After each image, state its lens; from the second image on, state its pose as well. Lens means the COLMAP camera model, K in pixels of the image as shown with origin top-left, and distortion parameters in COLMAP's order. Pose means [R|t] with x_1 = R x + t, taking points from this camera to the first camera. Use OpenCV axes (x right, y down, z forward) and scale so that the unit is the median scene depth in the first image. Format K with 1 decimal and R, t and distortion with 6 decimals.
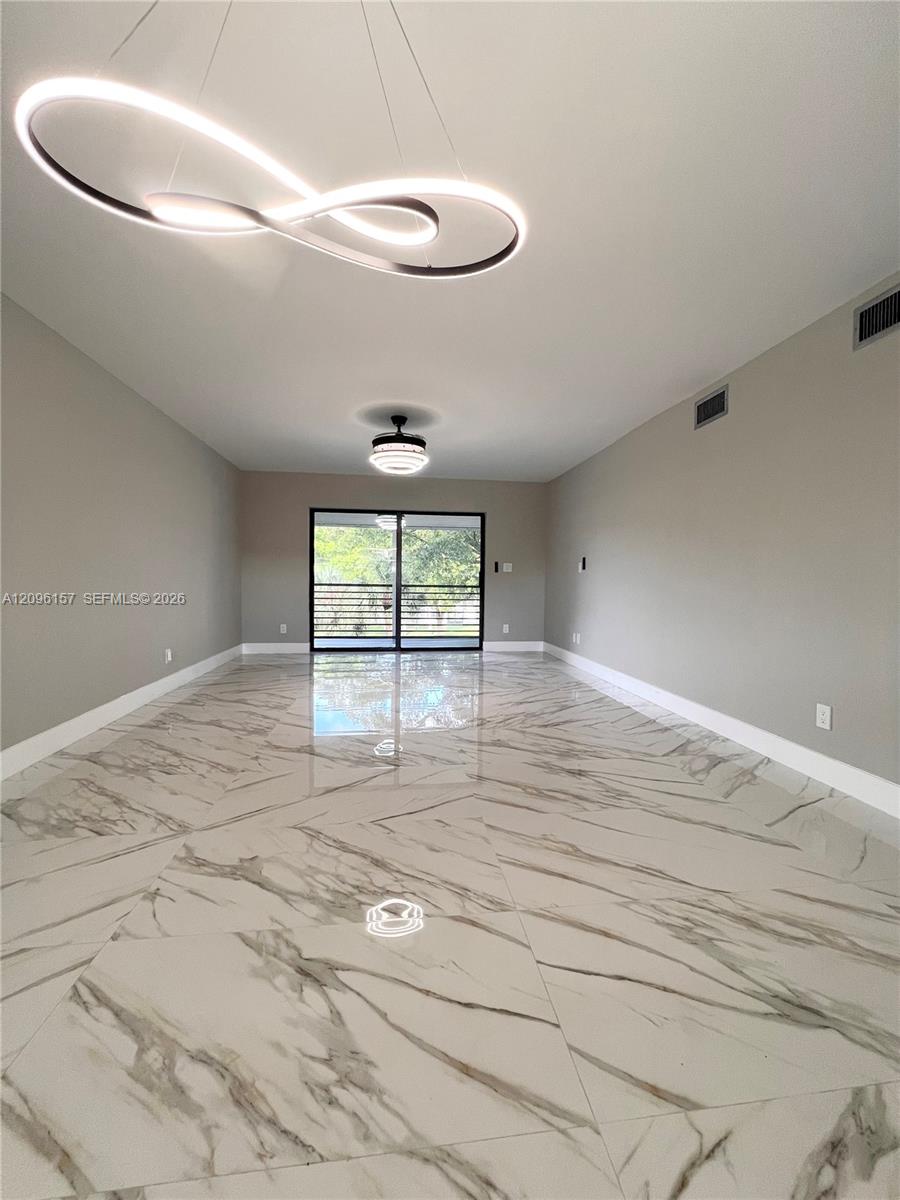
lens RADIAL K [[479.4, 0, 456.3], [0, 479.4, 601.1], [0, 0, 1]] dist [-0.001121, 0.000429]
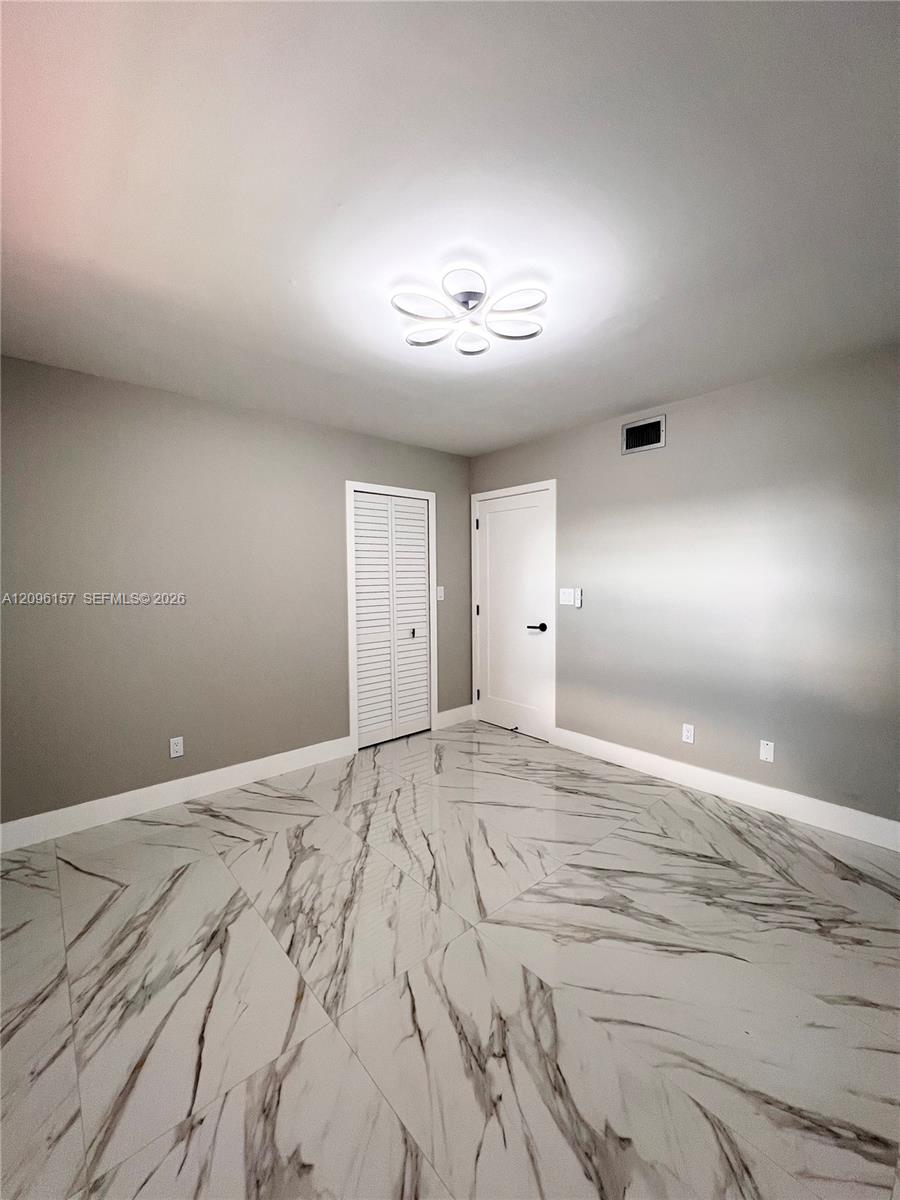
lens RADIAL K [[482.3, 0, 452.0], [0, 482.3, 593.0], [0, 0, 1]] dist [-0.002583, 0.000816]
pose [[0.548668, 0.013490, -0.835932, 1.310802], [-0.019632, 0.999802, 0.003250, -0.282448], [0.835810, 0.014628, 0.548824, 0.810947]]
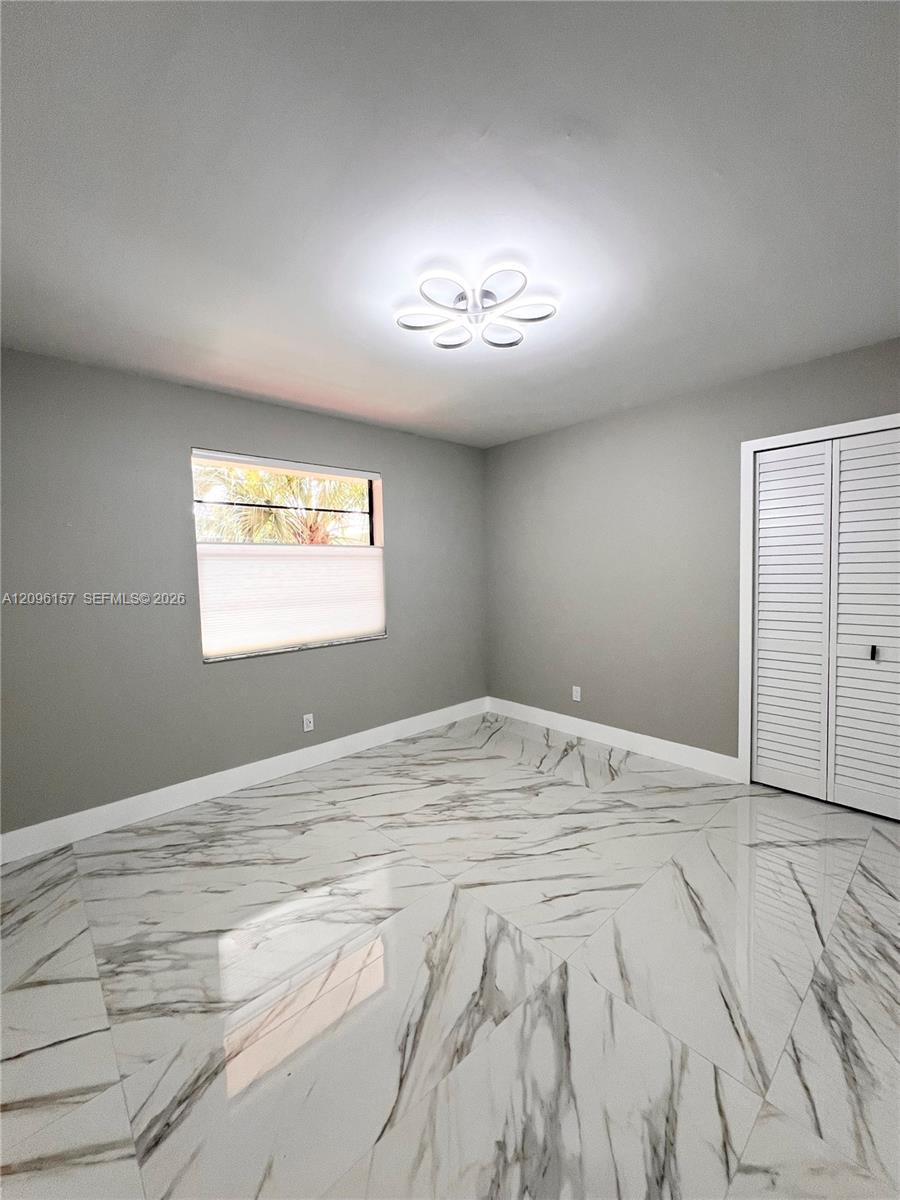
lens RADIAL K [[482.3, 0, 452.0], [0, 482.3, 593.0], [0, 0, 1]] dist [-0.002583, 0.000816]
pose [[-0.828308, 0.033313, -0.559282, 1.004255], [-0.012685, 0.996860, 0.078164, -0.378208], [0.560130, 0.071838, -0.825284, 3.066353]]
